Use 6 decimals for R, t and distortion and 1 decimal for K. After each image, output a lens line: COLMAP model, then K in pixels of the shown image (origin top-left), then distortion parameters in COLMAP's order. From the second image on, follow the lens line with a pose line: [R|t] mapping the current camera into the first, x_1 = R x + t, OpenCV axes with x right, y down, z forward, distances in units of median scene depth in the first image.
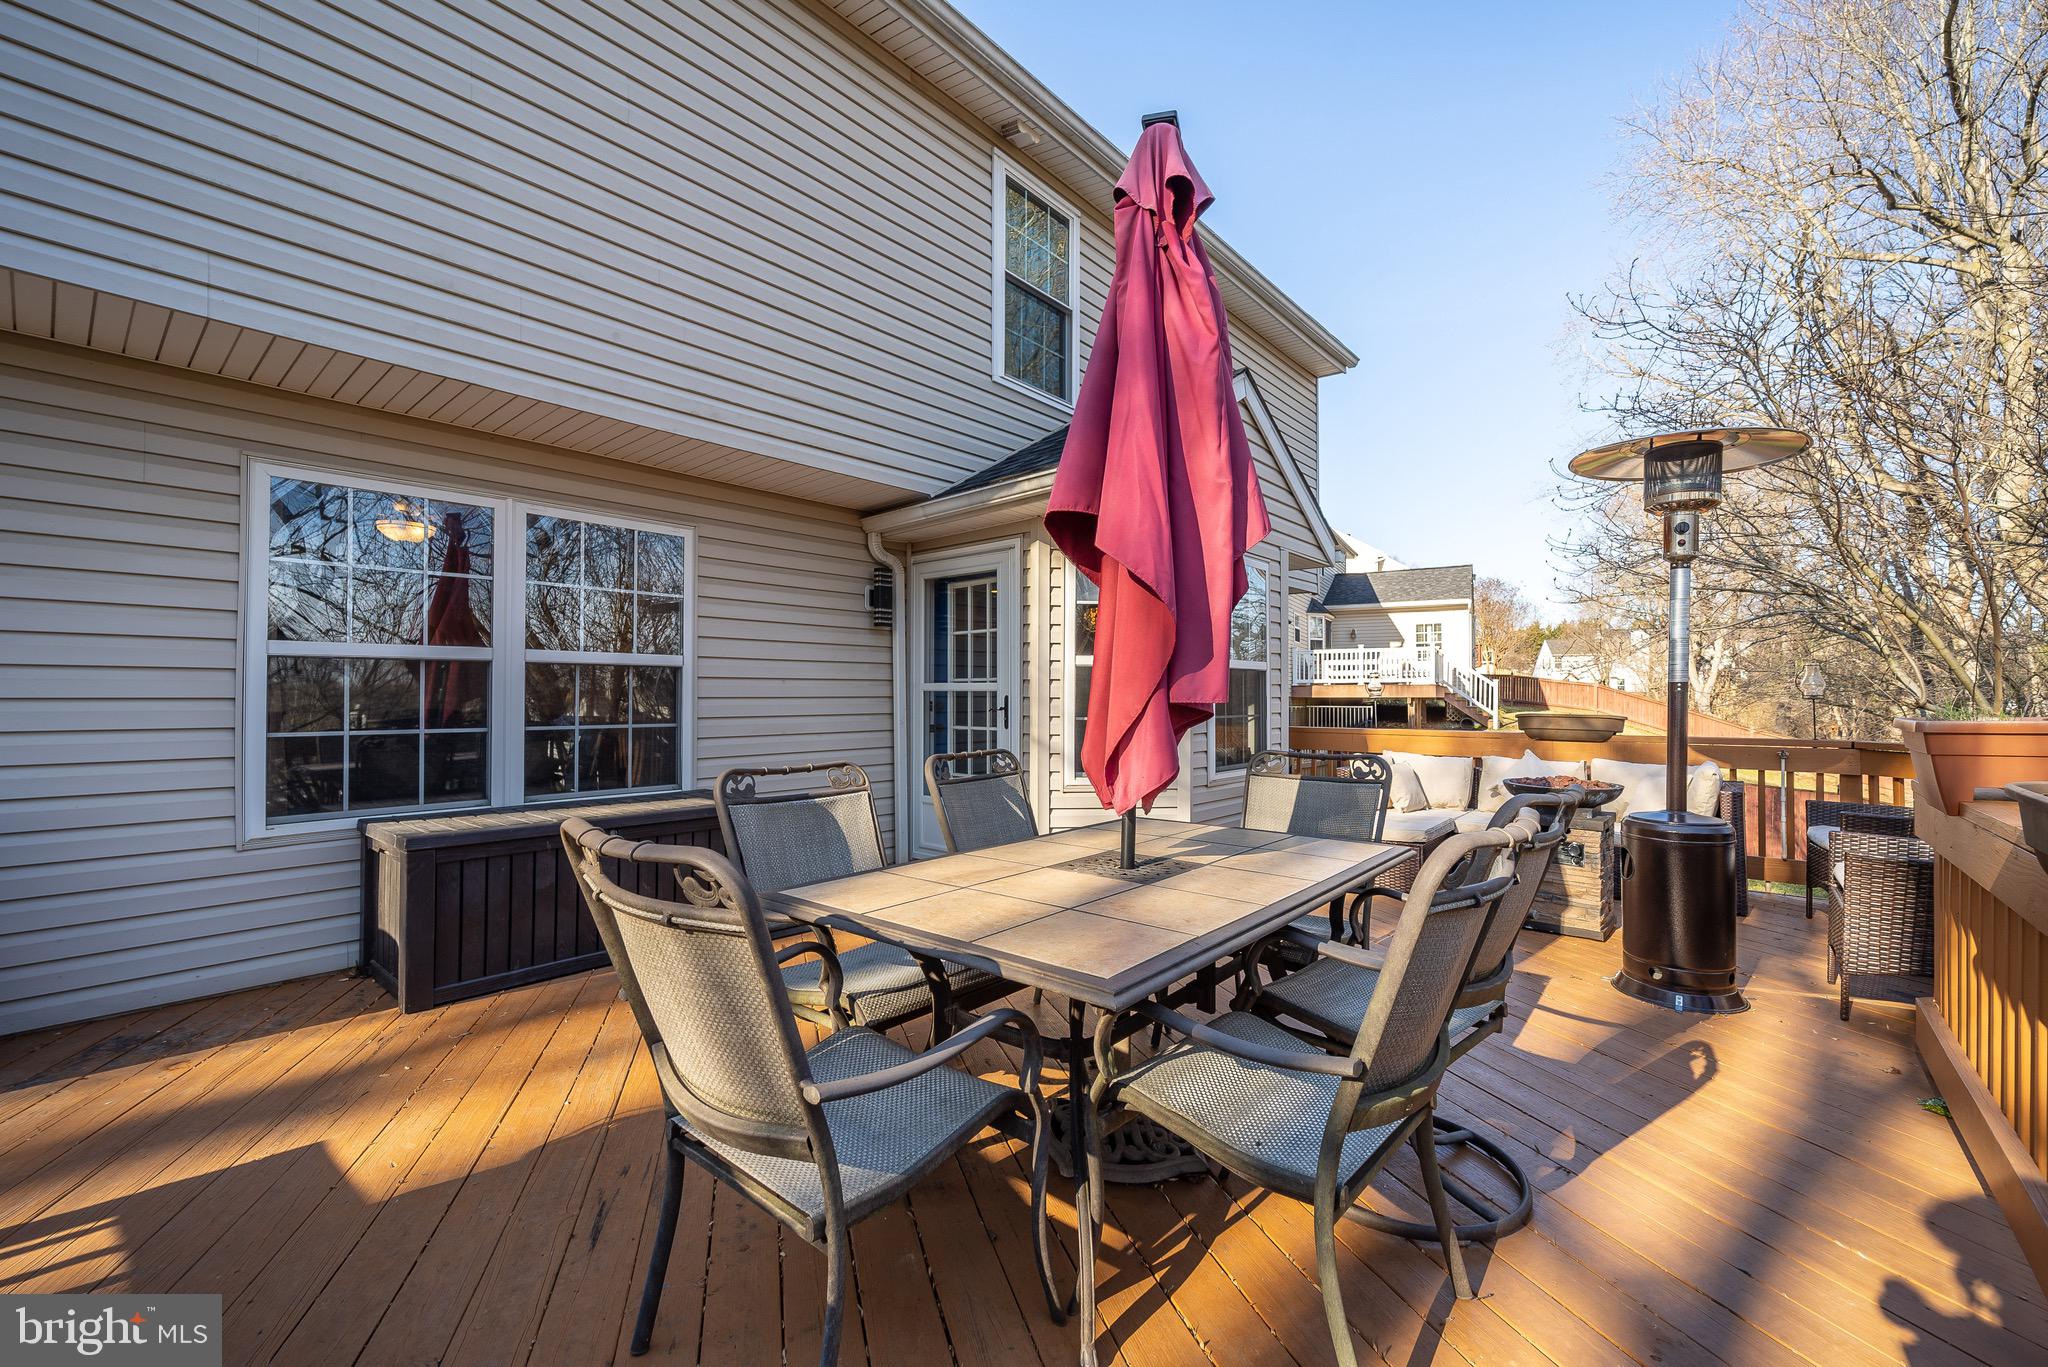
lens RADIAL K [[829.6, 0, 1025.8], [0, 829.6, 689.0], [0, 0, 1]] dist [-0.001490, -0.001379]
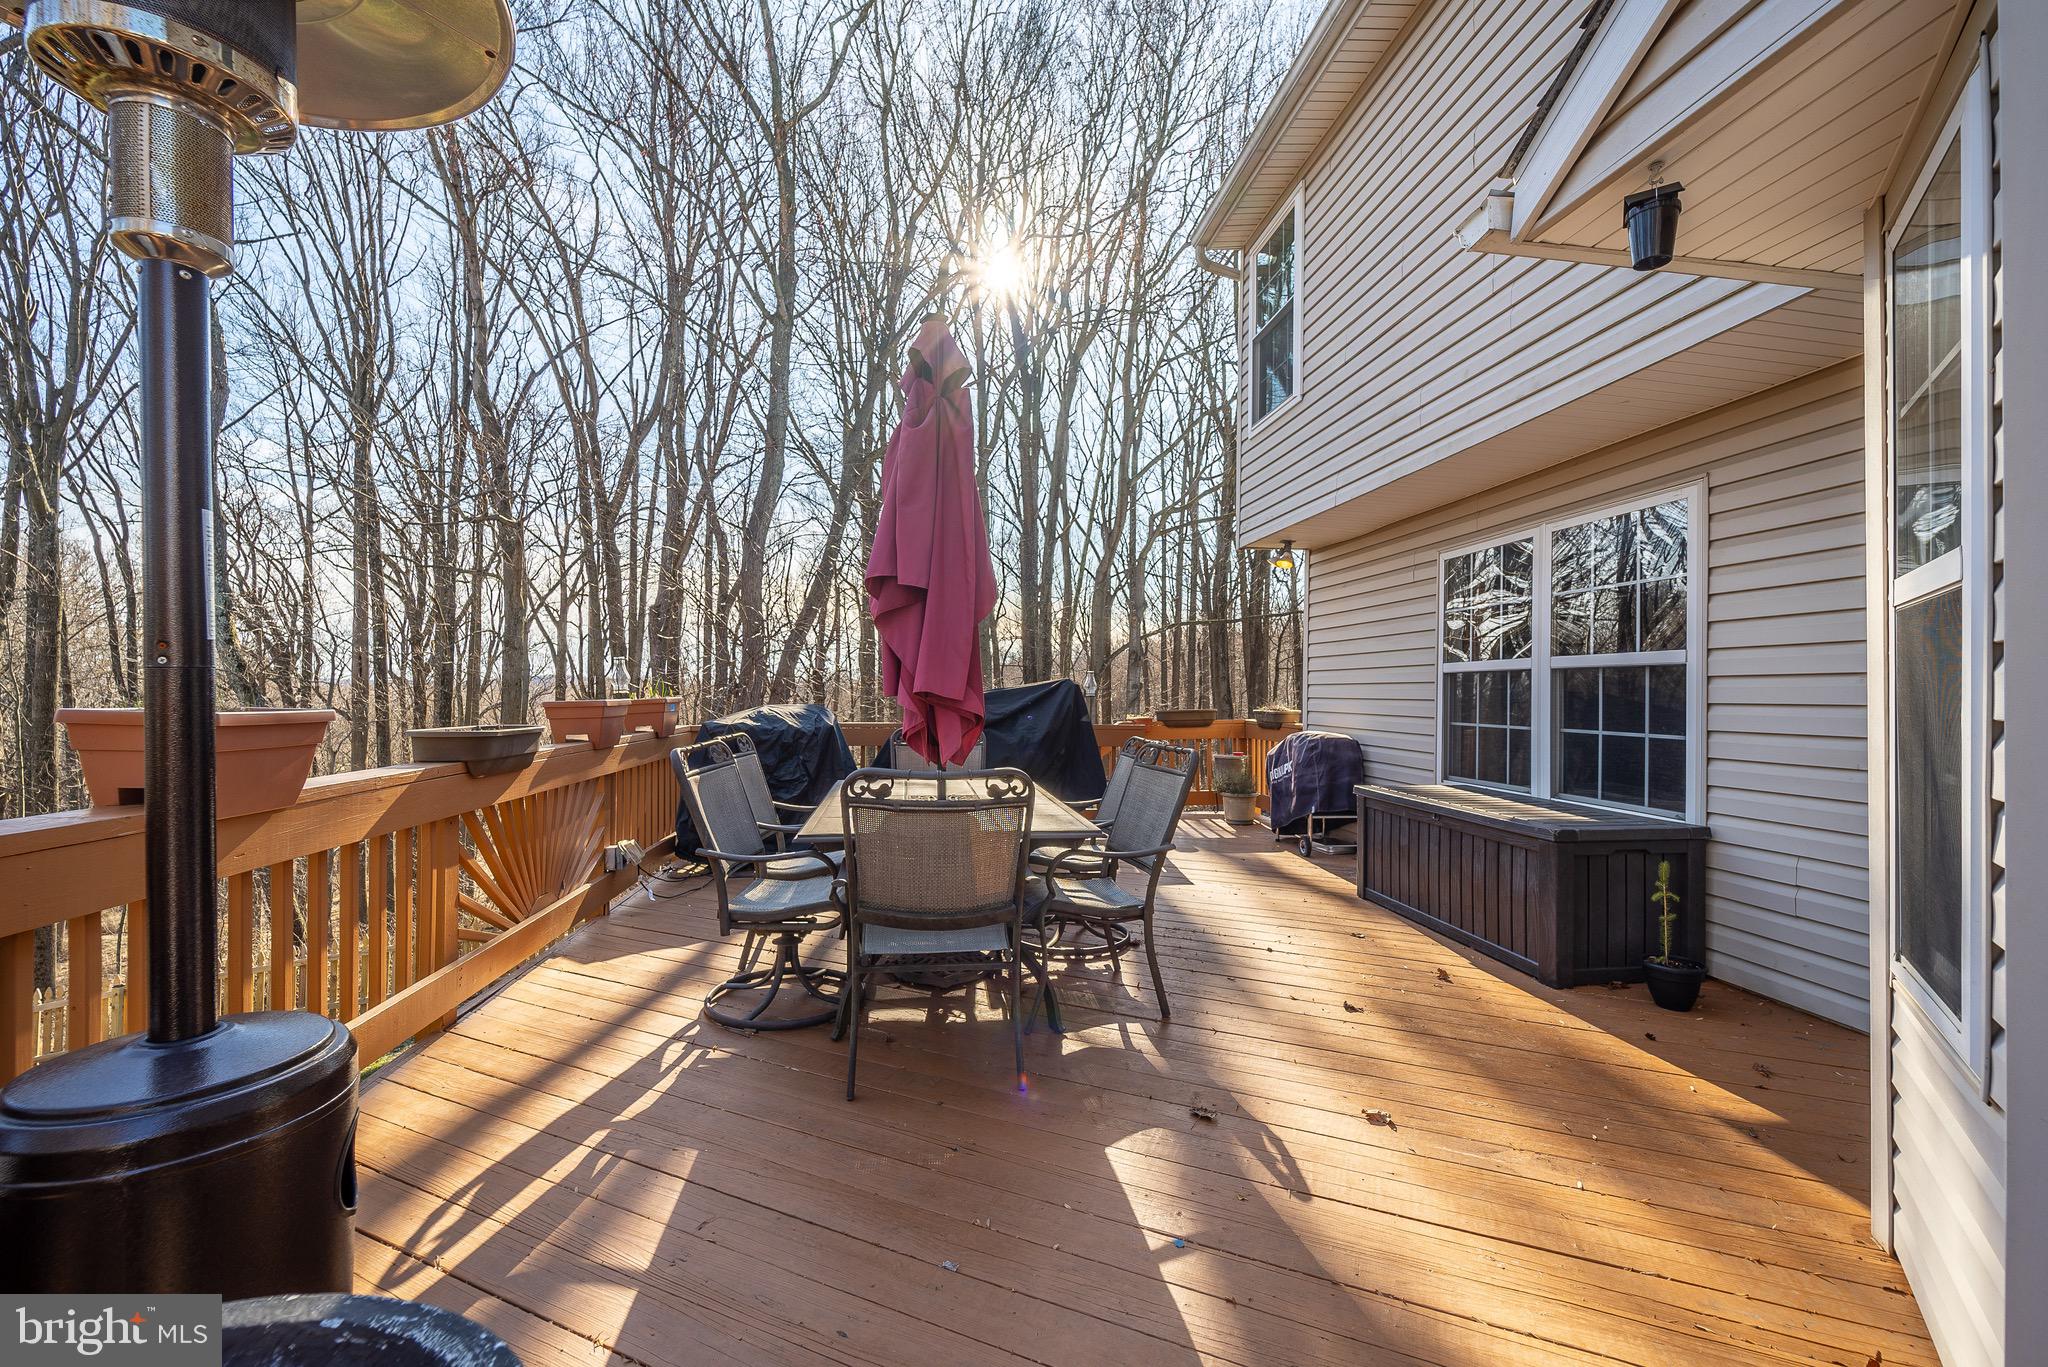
lens RADIAL K [[829.6, 0, 1027.3], [0, 829.6, 688.7], [0, 0, 1]] dist [-0.001490, -0.001379]
pose [[-0.662869, -0.006806, -0.748705, 0.579540], [-0.000701, 0.999964, -0.008469, 0.003132], [0.748735, -0.005089, -0.662849, 1.045664]]
